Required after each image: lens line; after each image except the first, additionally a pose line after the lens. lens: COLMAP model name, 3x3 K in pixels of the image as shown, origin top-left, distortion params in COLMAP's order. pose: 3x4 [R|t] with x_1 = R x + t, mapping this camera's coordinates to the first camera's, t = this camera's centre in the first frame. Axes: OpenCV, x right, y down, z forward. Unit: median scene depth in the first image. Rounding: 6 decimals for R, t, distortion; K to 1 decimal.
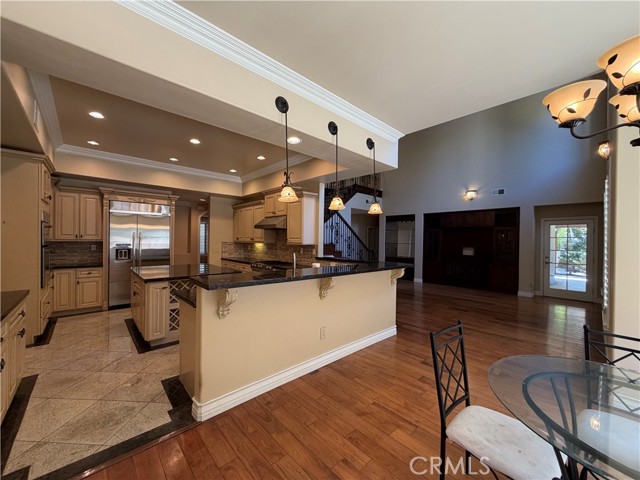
lens RADIAL K [[253.8, 0, 315.0], [0, 253.8, 240.2], [0, 0, 1]] dist [0.000027, -0.000282]
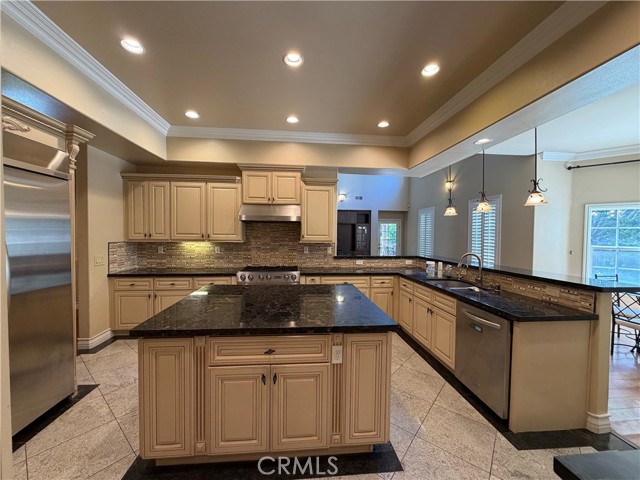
lens RADIAL K [[253.8, 0, 317.9], [0, 253.8, 239.9], [0, 0, 1]] dist [0.000027, -0.000282]
pose [[0.595060, -0.031020, 0.803082, -0.525669], [0.000337, 0.999264, 0.038349, -0.016671], [-0.803681, -0.022549, 0.594633, 0.373532]]
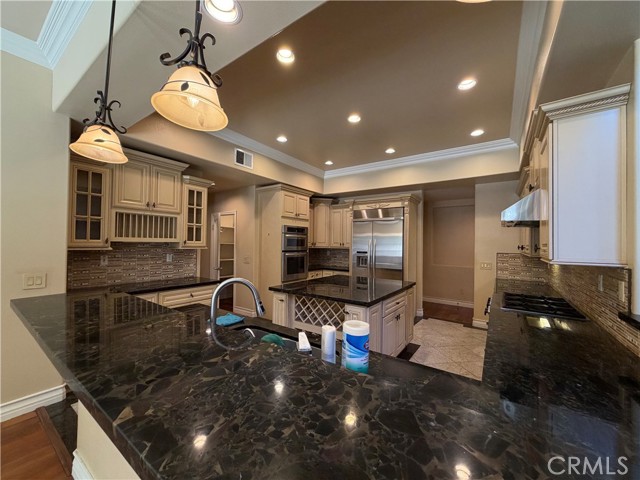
lens RADIAL K [[253.8, 0, 321.0], [0, 253.8, 241.9], [0, 0, 1]] dist [0.000027, -0.000282]
pose [[0.228775, -0.018954, -0.973295, 0.142430], [-0.015593, 0.999611, -0.023132, 0.001103], [0.973354, 0.020469, 0.228391, 0.439528]]
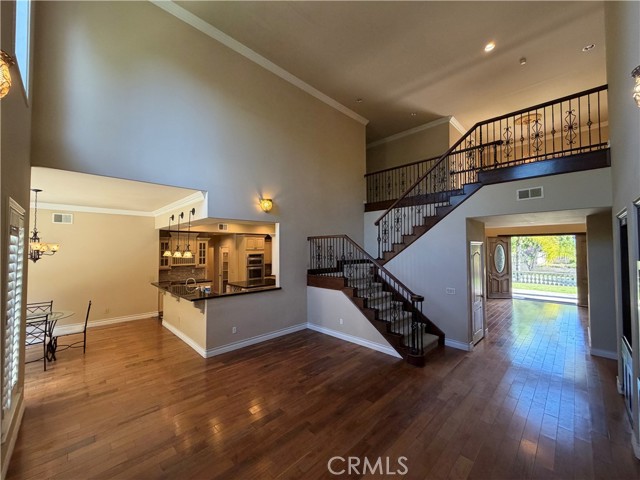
lens RADIAL K [[253.8, 0, 318.8], [0, 253.8, 242.2], [0, 0, 1]] dist [0.000027, -0.000282]
pose [[0.052312, -0.041056, -0.997786, 0.865852], [-0.000023, 0.999154, -0.041113, -0.064983], [0.998631, 0.002173, 0.052267, 0.817021]]
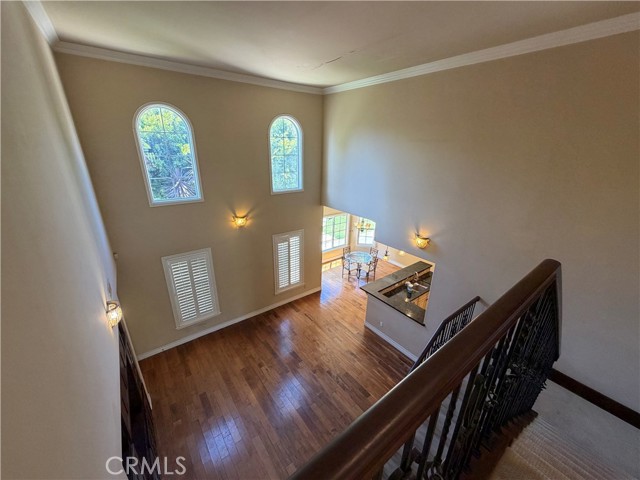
lens RADIAL K [[253.8, 0, 320.4], [0, 253.8, 240.3], [0, 0, 1]] dist [0.000027, -0.000282]
pose [[-0.996455, -0.058887, 0.060089, 0.331643], [-0.034875, 0.939071, 0.341950, -0.460175], [-0.076564, 0.338642, -0.937795, 1.414940]]
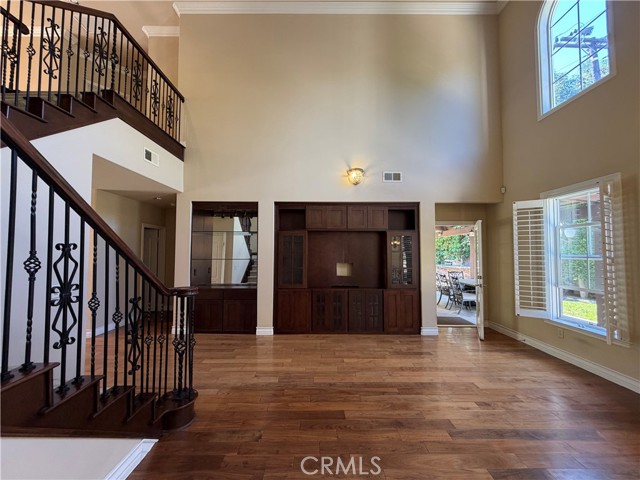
lens RADIAL K [[253.8, 0, 318.3], [0, 253.8, 241.9], [0, 0, 1]] dist [0.000027, -0.000282]
pose [[0.665358, 0.016754, 0.746337, 0.120327], [0.007709, 0.999541, -0.029311, -0.007220], [-0.746485, 0.025256, 0.664923, 0.736073]]
